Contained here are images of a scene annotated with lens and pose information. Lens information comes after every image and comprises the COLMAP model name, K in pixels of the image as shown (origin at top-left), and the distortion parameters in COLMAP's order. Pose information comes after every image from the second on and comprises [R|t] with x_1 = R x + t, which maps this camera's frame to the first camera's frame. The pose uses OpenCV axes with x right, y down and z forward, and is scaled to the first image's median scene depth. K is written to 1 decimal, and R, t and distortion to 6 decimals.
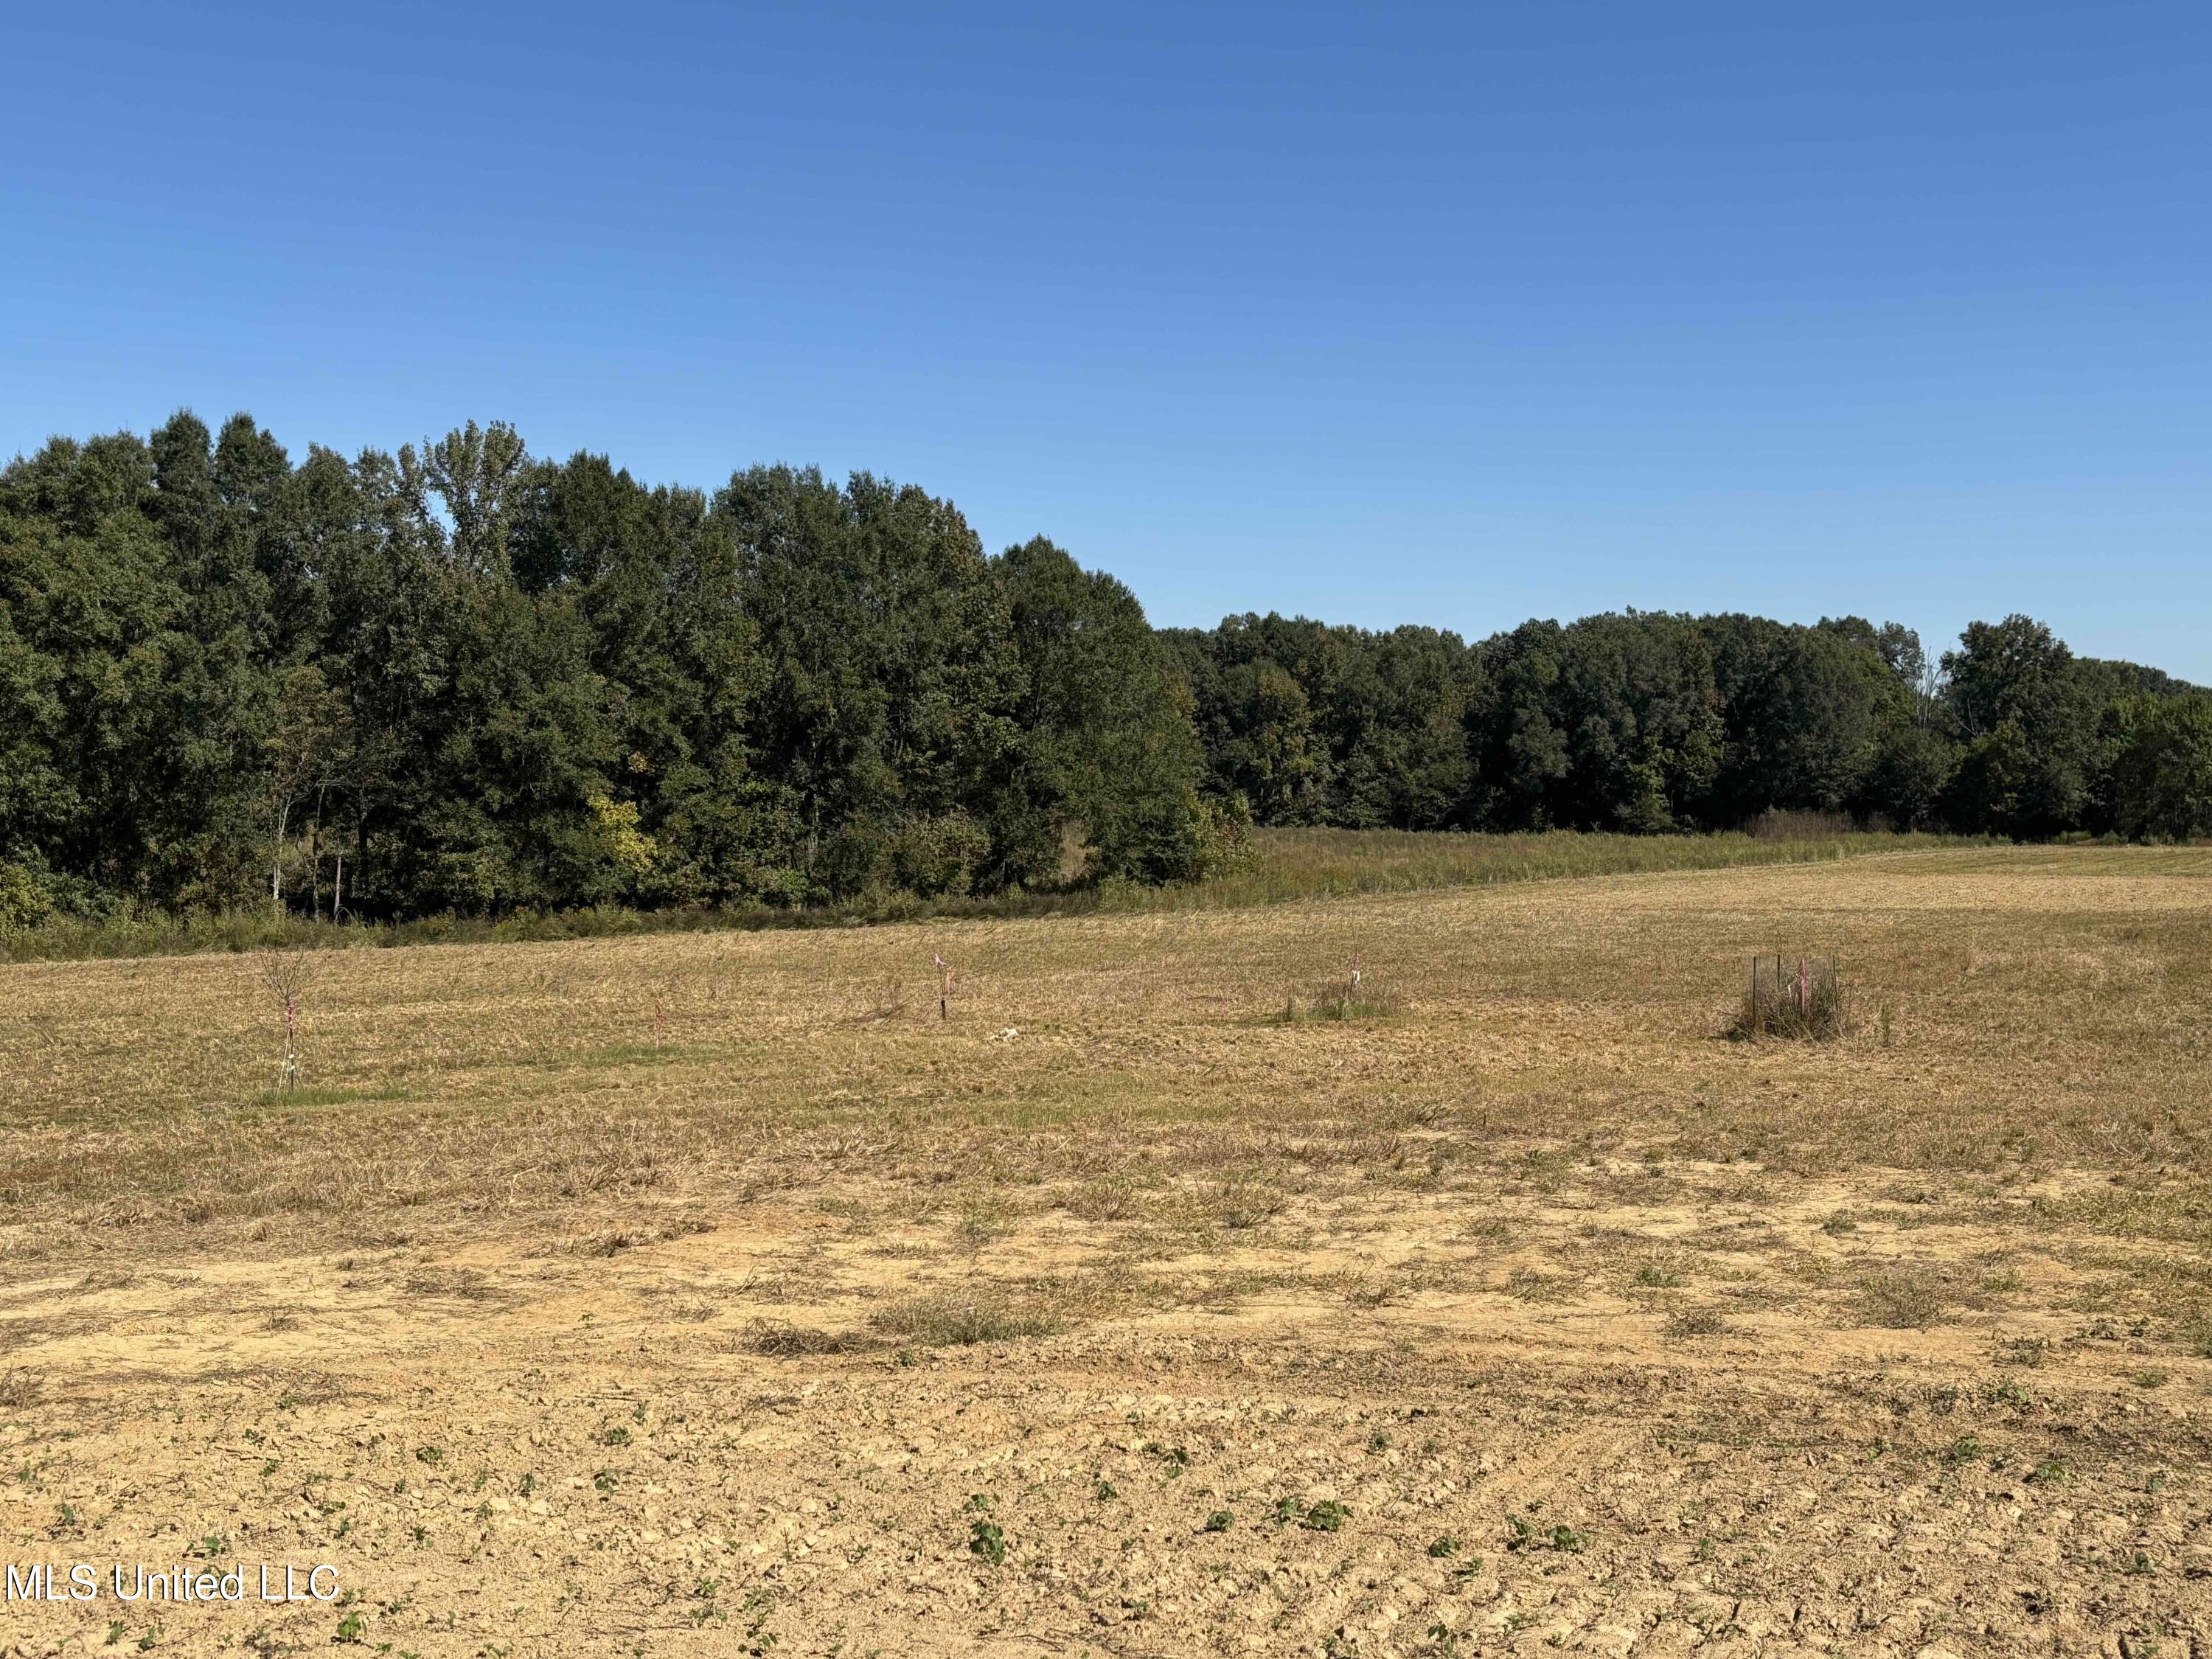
lens RADIAL K [[2502.5, 0, 1070.5], [0, 2502.5, 854.8], [0, 0, 1]] dist [0.193403, -0.676489]
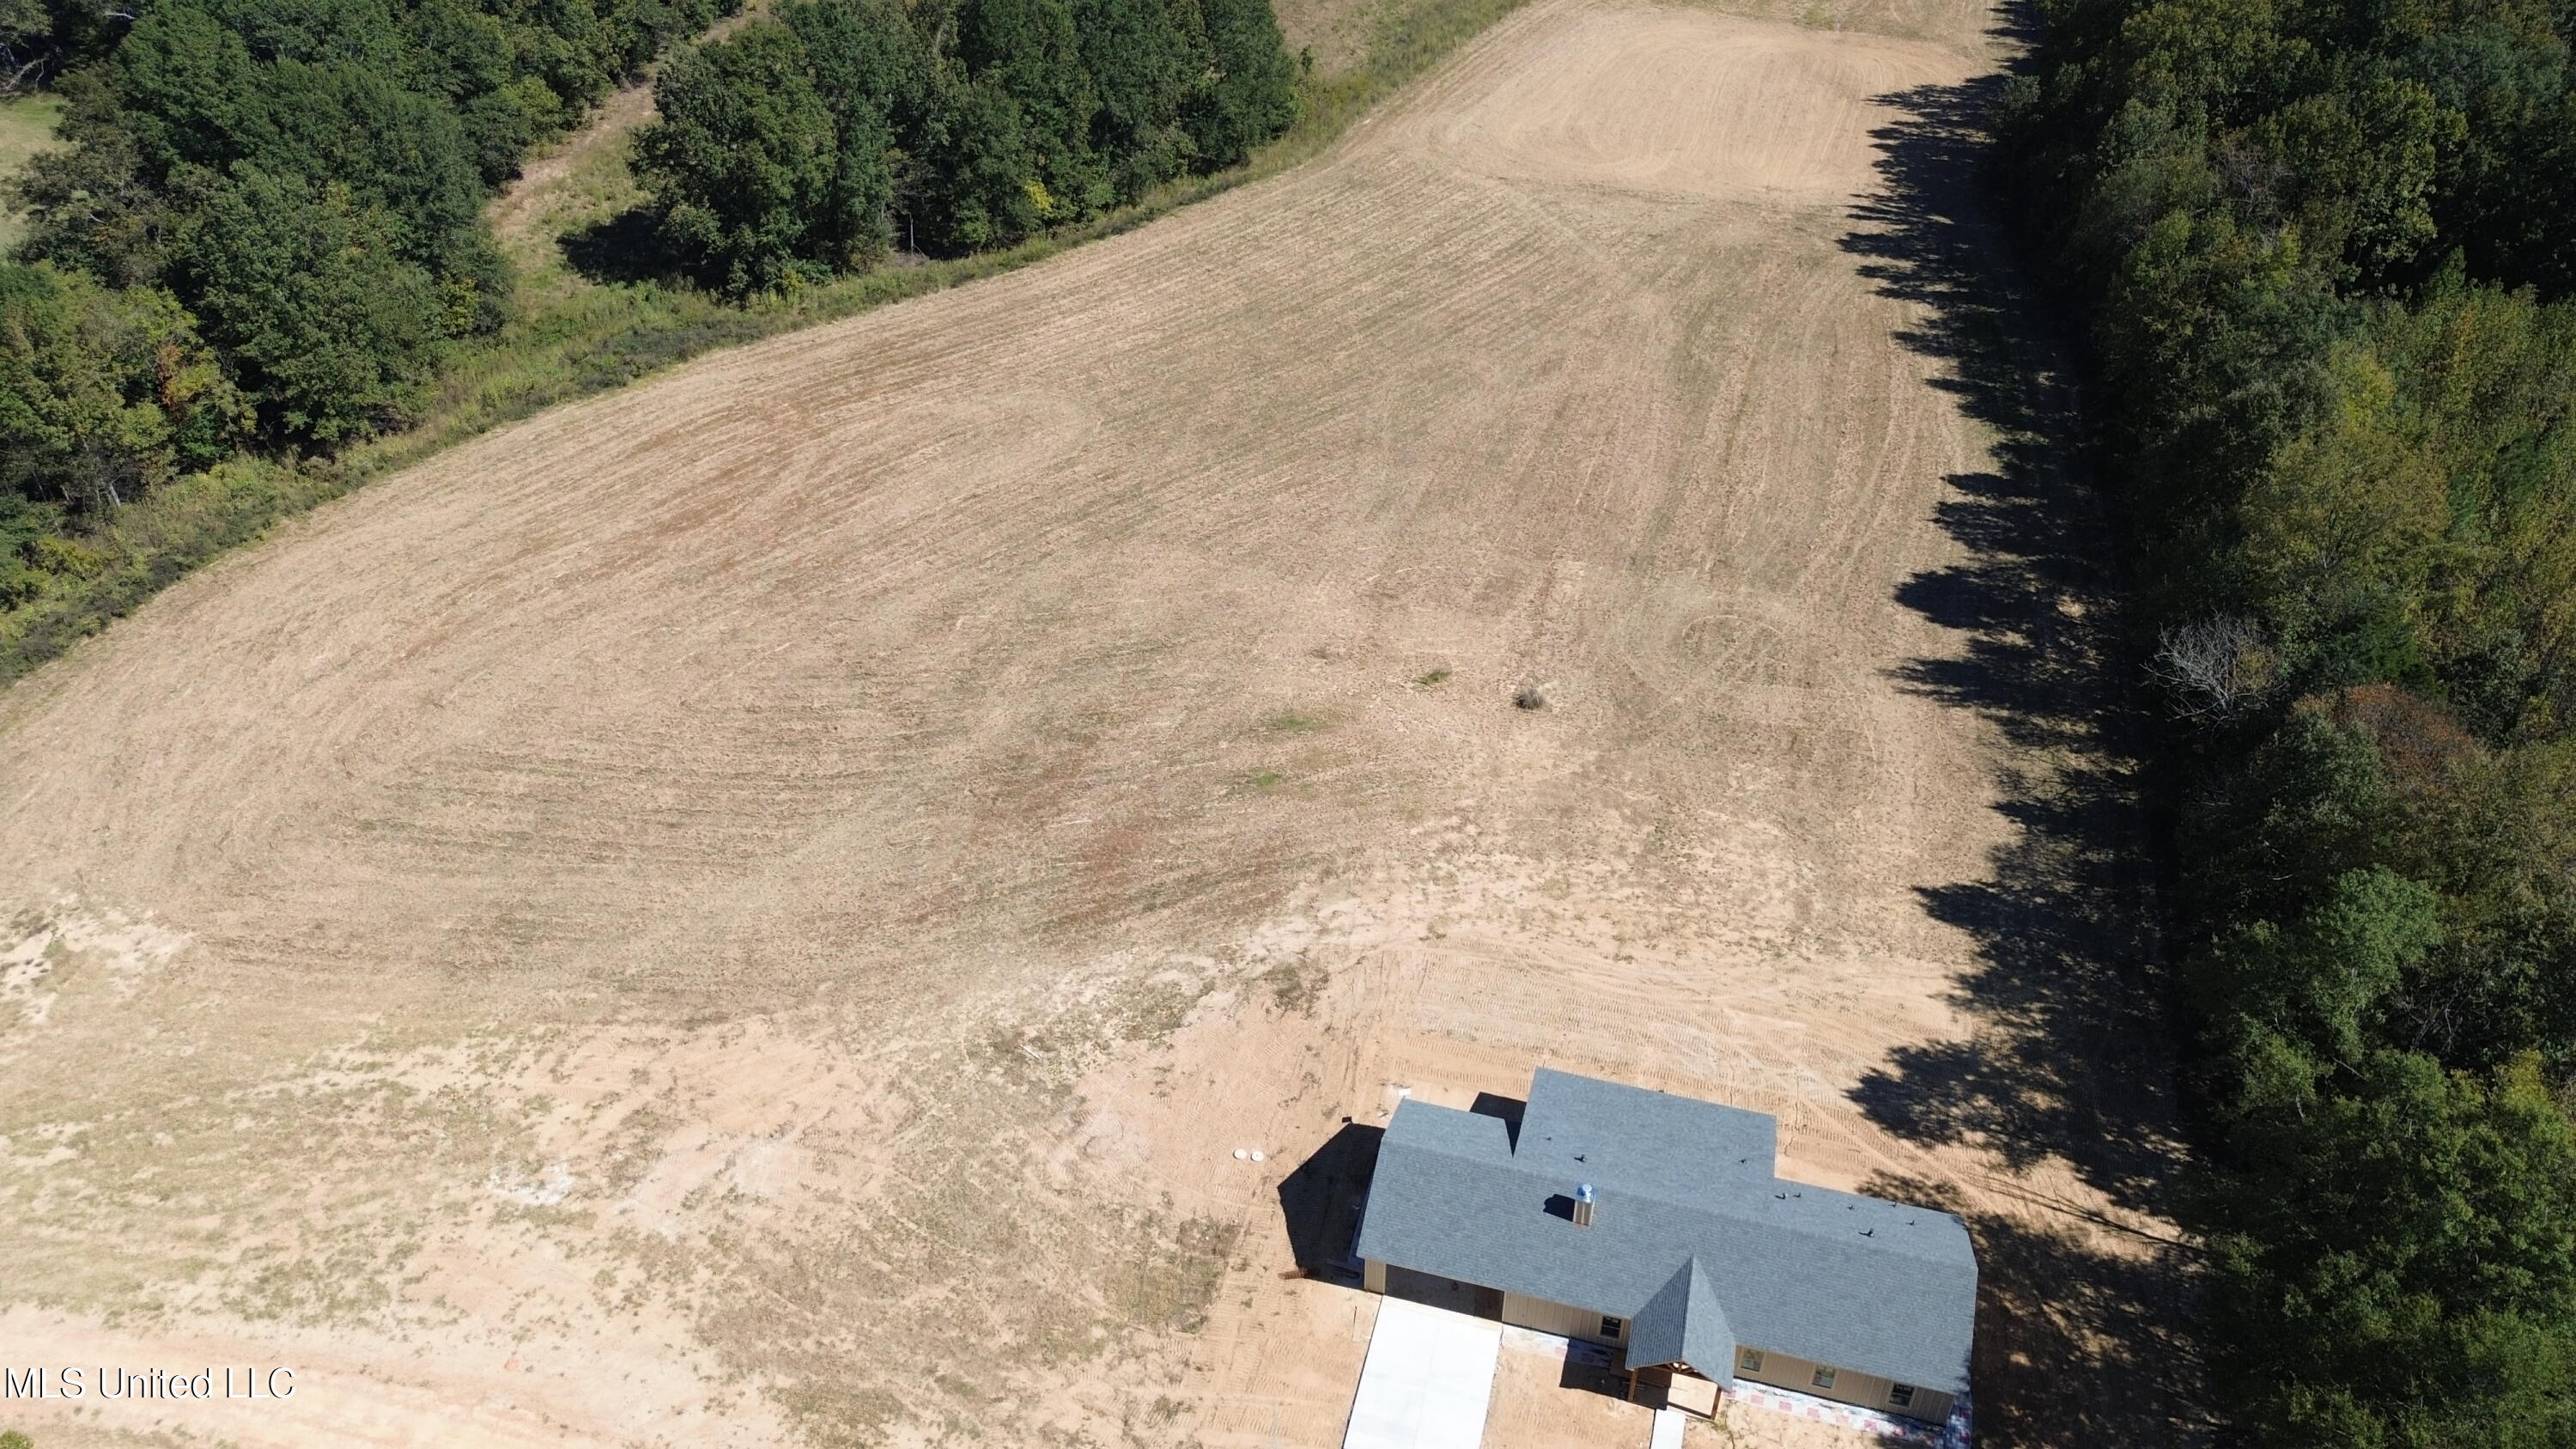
lens RADIAL K [[1816.8, 0, 1288.0], [0, 1816.8, 724.5], [0, 0, 1]] dist [0.069905, -0.061862]
pose [[0.992982, -0.061405, 0.101080, -0.145006], [-0.010056, 0.807726, 0.589472, -0.526609], [-0.117841, -0.586351, 0.801440, -0.475021]]
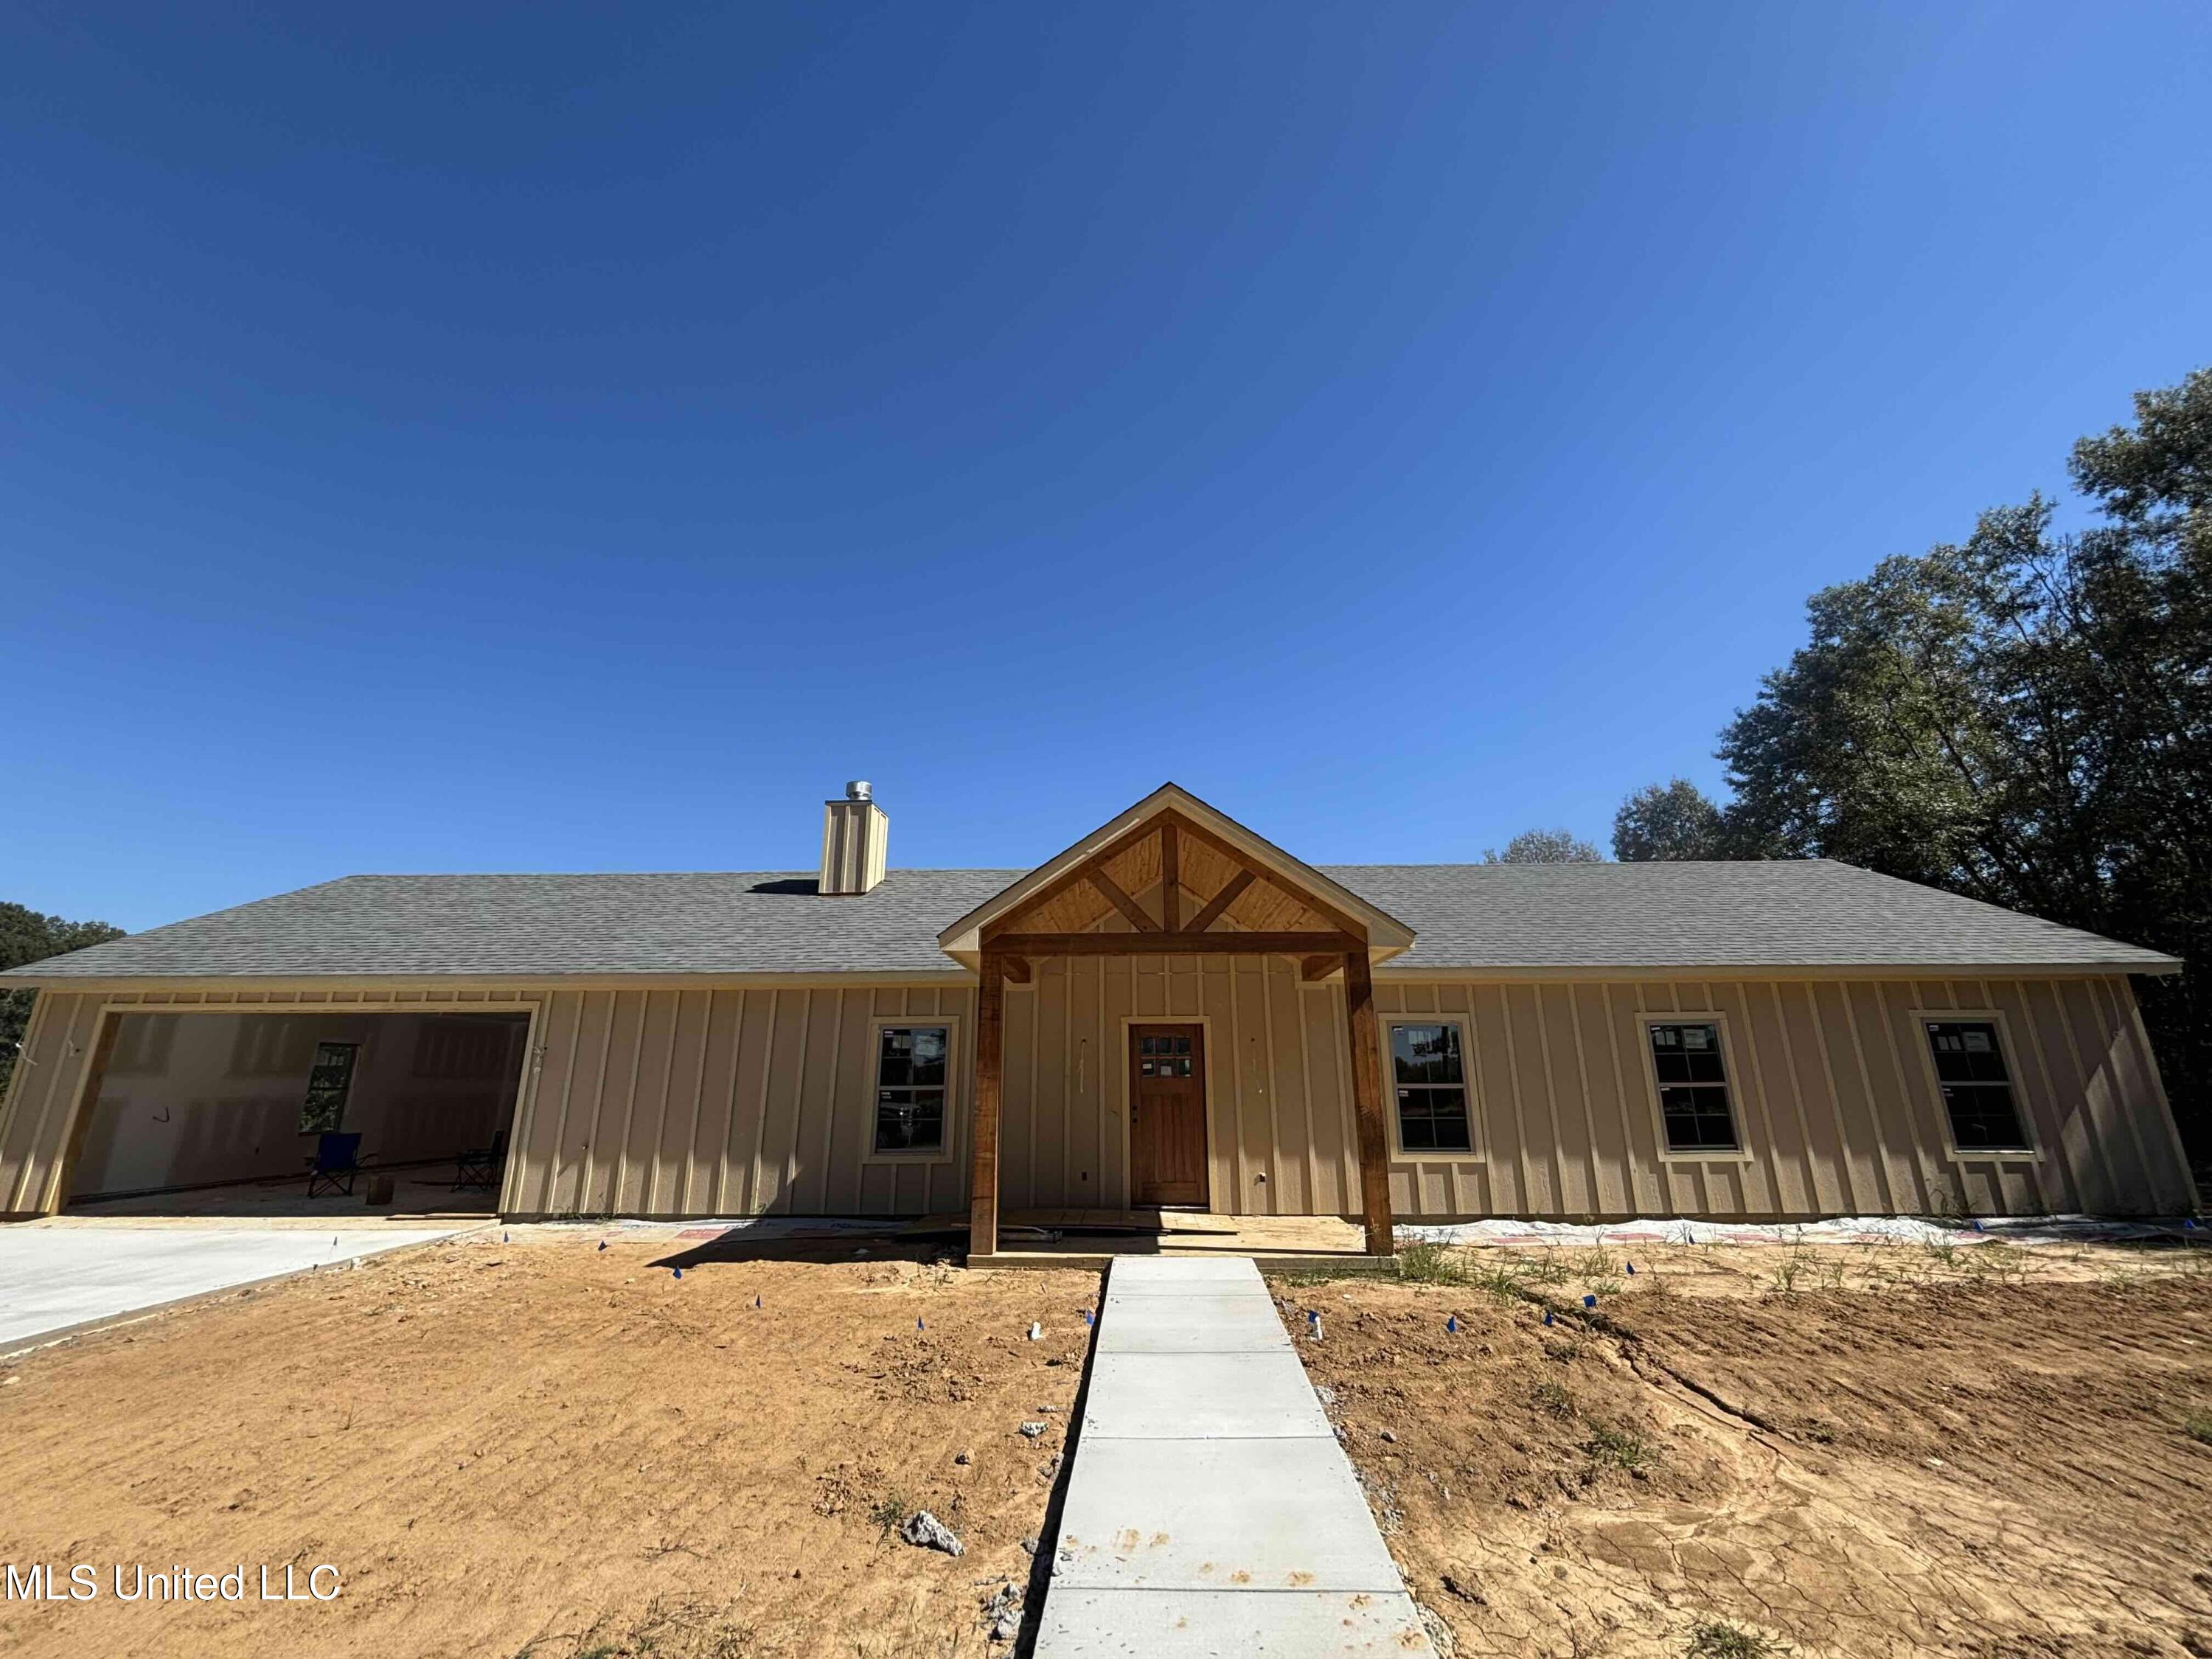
lens RADIAL K [[888.8, 0, 1103.9], [0, 888.8, 837.7], [0, 0, 1]] dist [-0.000406, -0.000123]
pose [[0.939150, 0.099493, 0.328783, 0.001076], [0.002818, 0.954873, -0.297002, 0.005396], [-0.343495, 0.279856, 0.896488, -0.195139]]
